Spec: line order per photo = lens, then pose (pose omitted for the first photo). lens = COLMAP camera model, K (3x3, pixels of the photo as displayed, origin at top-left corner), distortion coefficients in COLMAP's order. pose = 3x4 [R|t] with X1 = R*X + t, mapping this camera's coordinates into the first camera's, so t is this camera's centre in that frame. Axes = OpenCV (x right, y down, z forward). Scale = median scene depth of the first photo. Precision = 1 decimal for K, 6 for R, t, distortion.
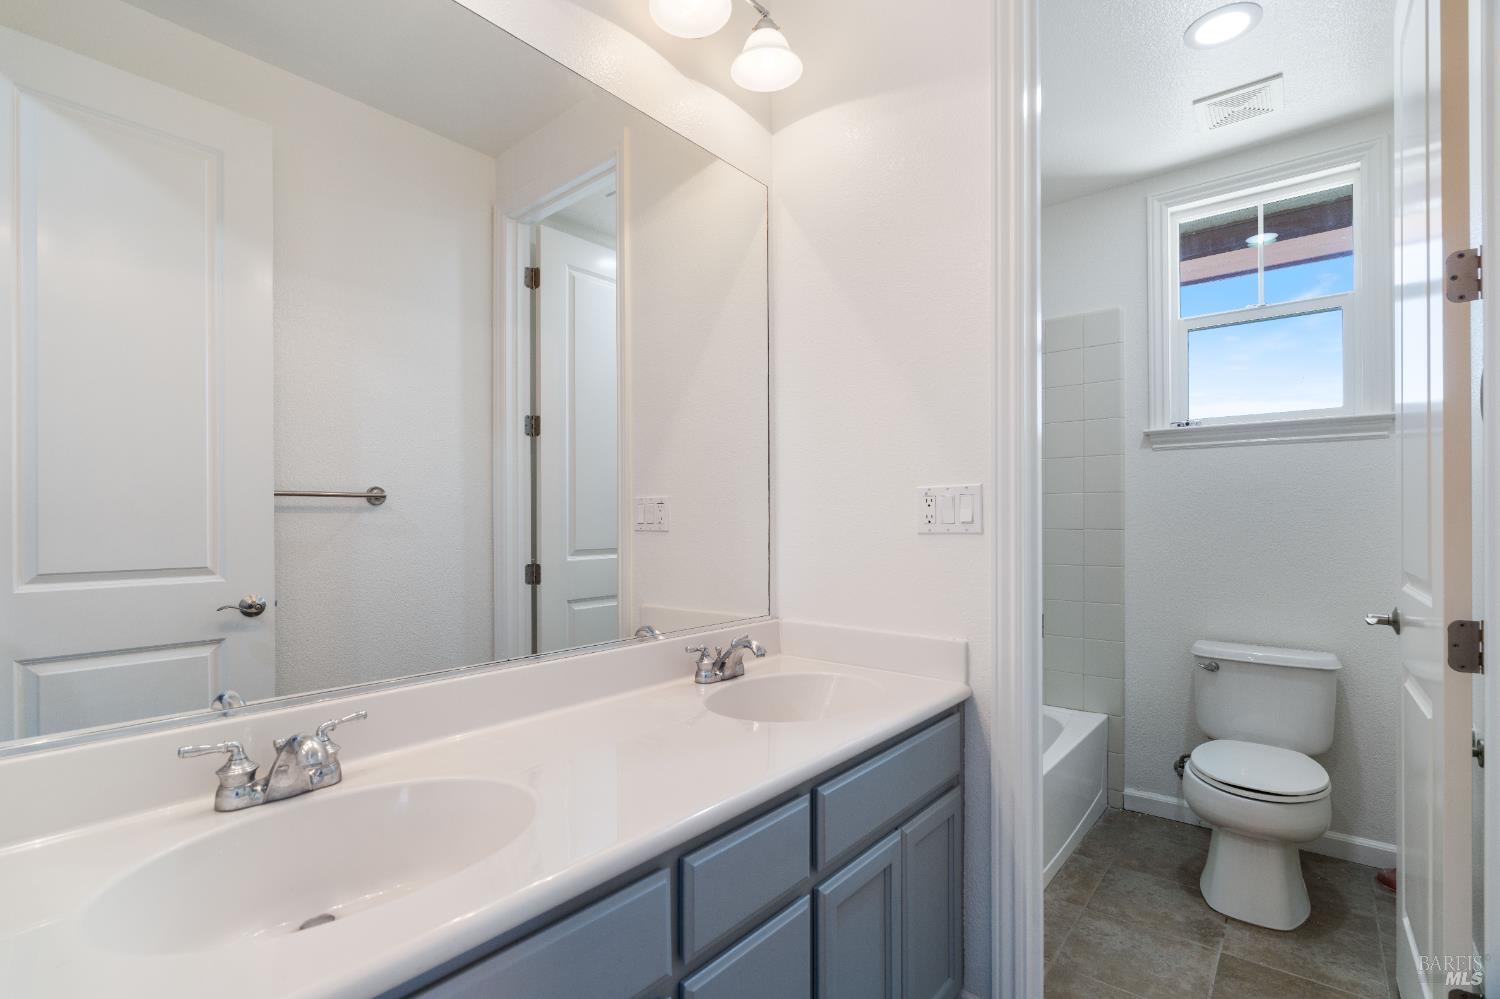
lens RADIAL K [[682.7, 0, 745.3], [0, 682.7, 500.7], [0, 0, 1]] dist [-0.007726, 0.001829]
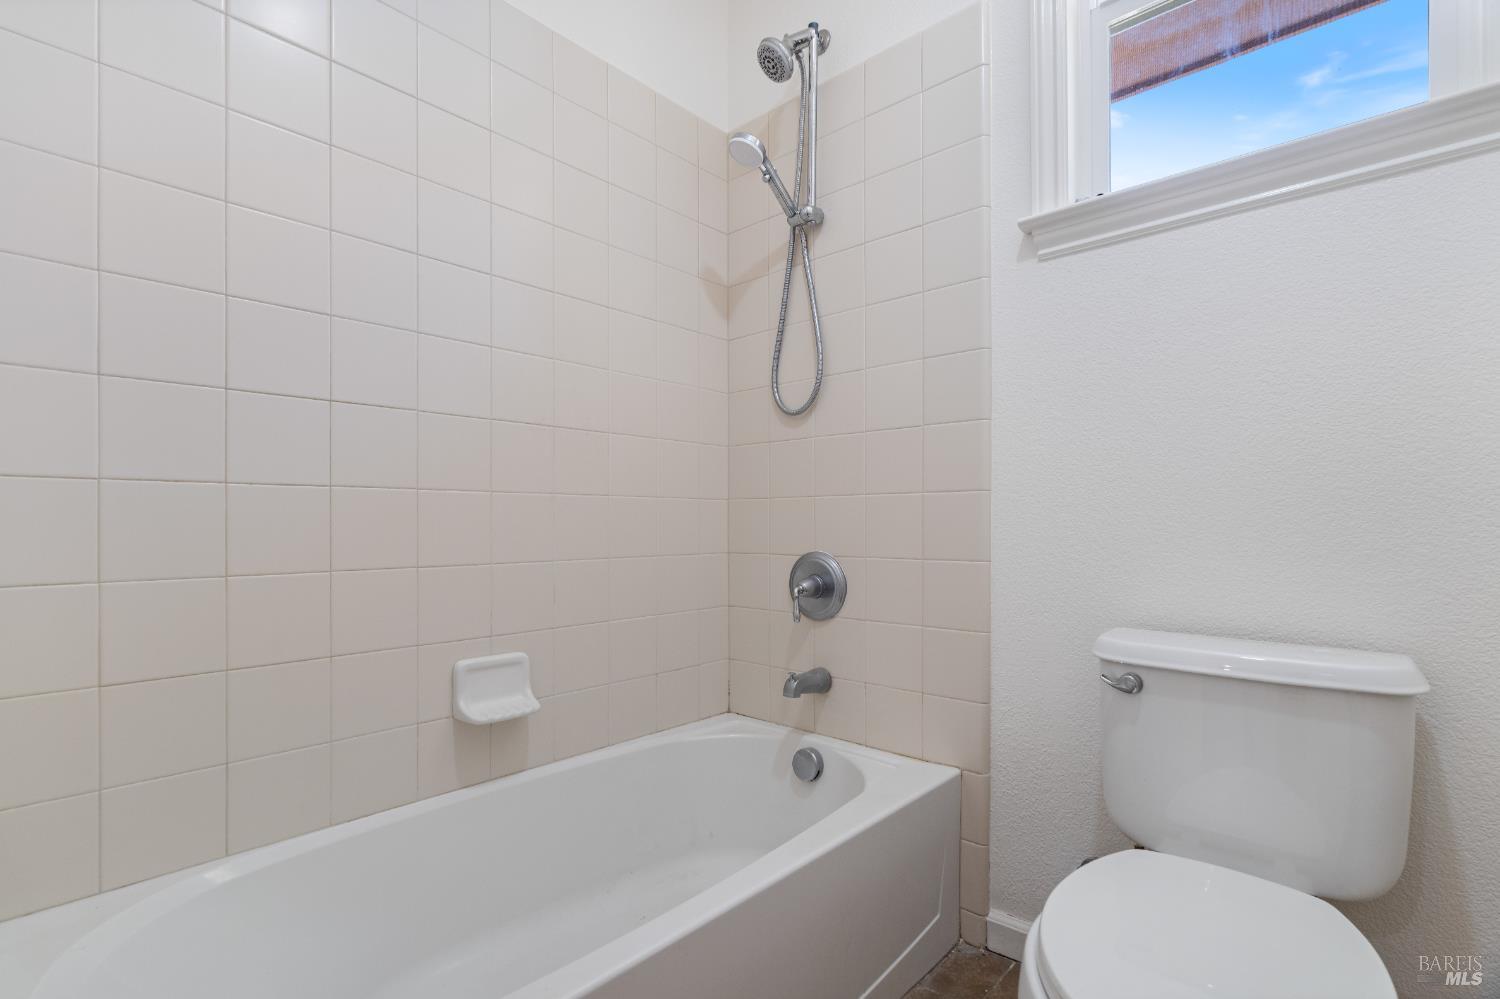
lens RADIAL K [[682.7, 0, 755.0], [0, 682.7, 513.1], [0, 0, 1]] dist [-0.007726, 0.001829]
pose [[0.998679, -0.000677, -0.051380, 0.433415], [0.001053, 0.999973, 0.007299, 0.119219], [0.051374, -0.007343, 0.998653, 0.501447]]
